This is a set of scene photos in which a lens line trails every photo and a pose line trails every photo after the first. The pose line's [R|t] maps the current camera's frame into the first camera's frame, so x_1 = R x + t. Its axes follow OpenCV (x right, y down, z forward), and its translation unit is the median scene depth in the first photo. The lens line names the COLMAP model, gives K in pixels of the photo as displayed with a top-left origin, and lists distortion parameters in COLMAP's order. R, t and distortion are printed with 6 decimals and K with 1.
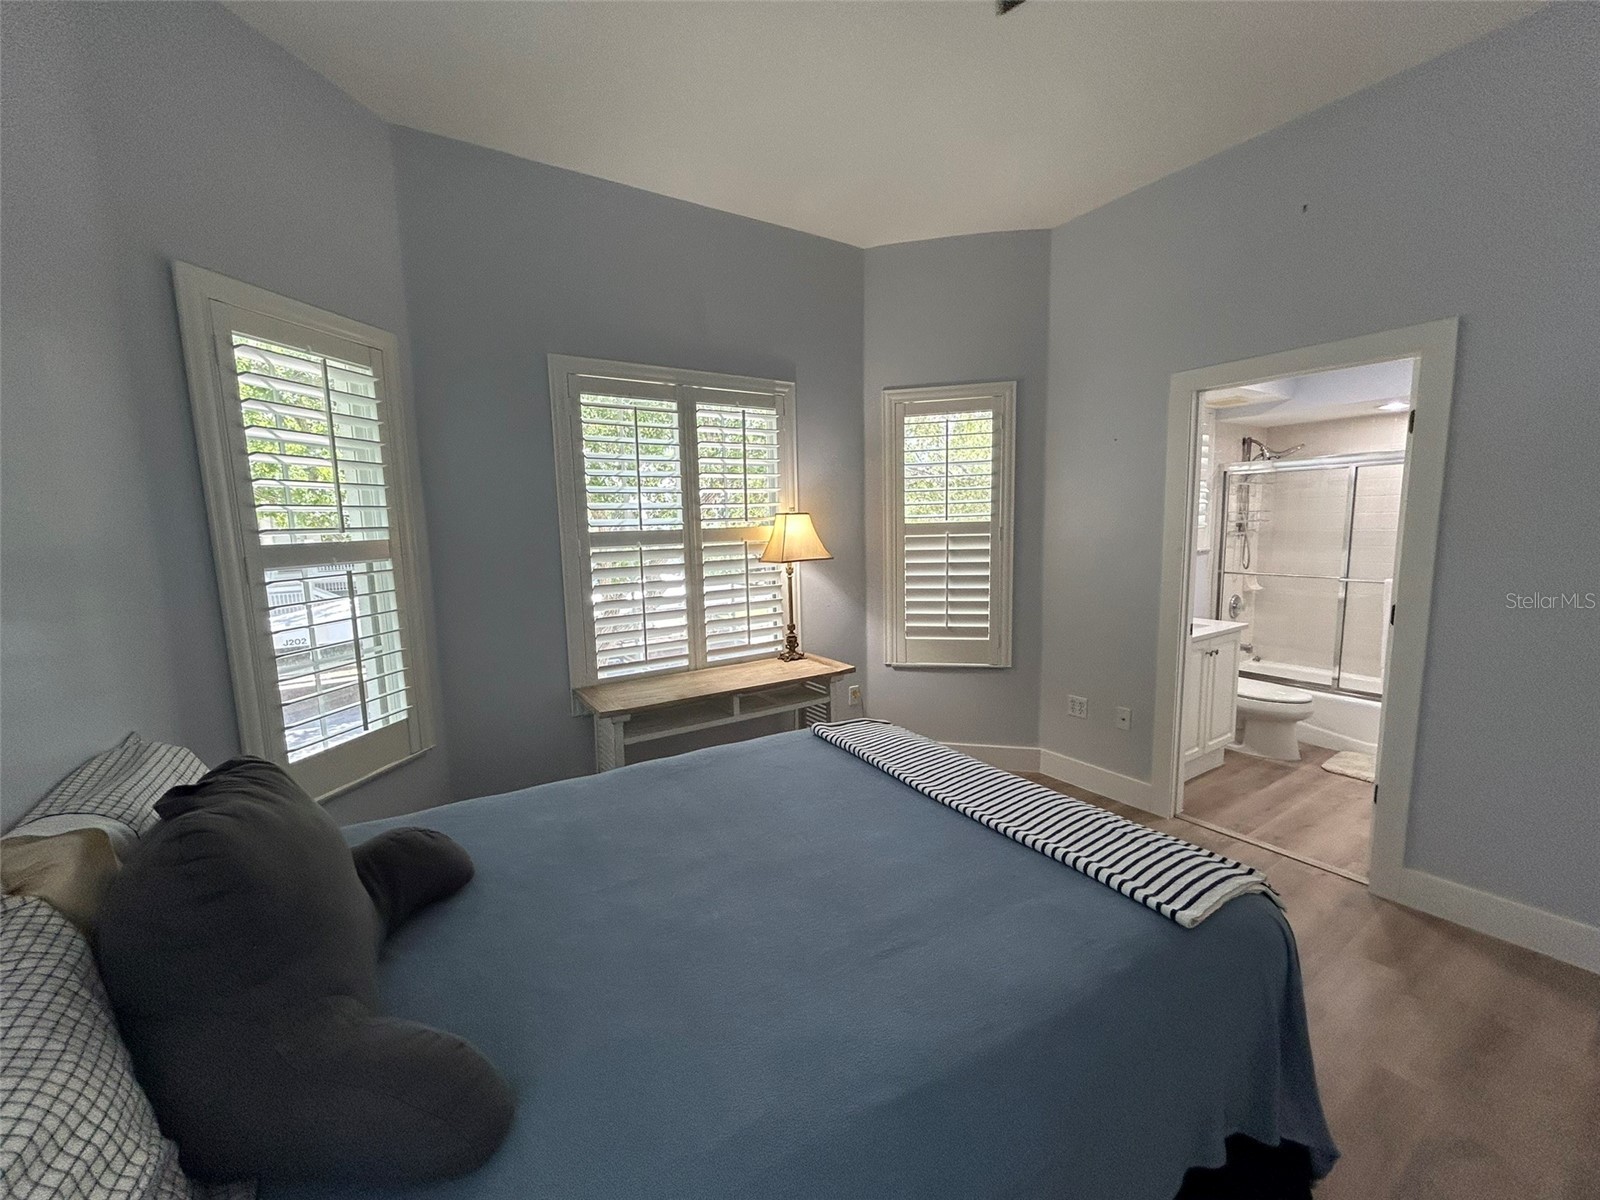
lens RADIAL K [[641.6, 0, 812.5], [0, 641.6, 607.3], [0, 0, 1]] dist [-0.000567, -0.001363]
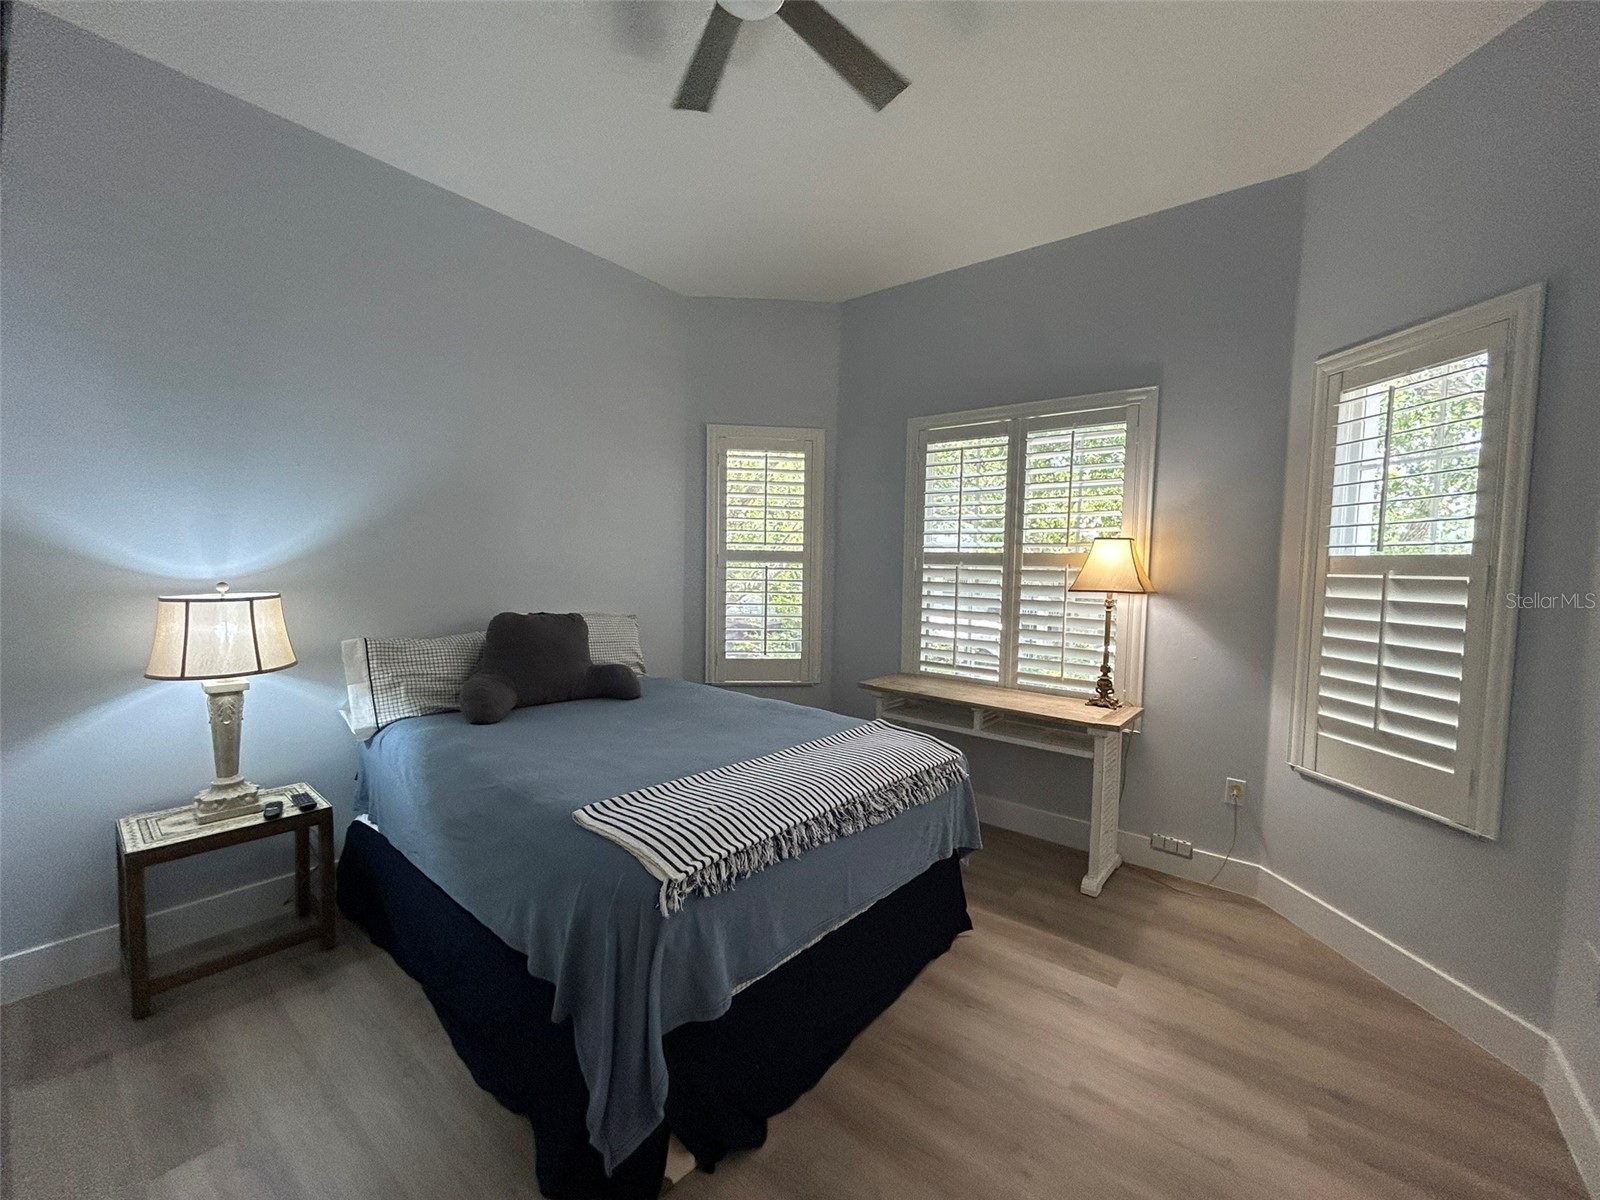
lens RADIAL K [[641.6, 0, 793.3], [0, 641.6, 609.0], [0, 0, 1]] dist [-0.000567, -0.001363]
pose [[0.294389, 0.099737, -0.950467, 0.695010], [-0.160667, 0.985549, 0.053655, -0.029143], [0.942084, 0.136913, 0.306159, 0.342647]]
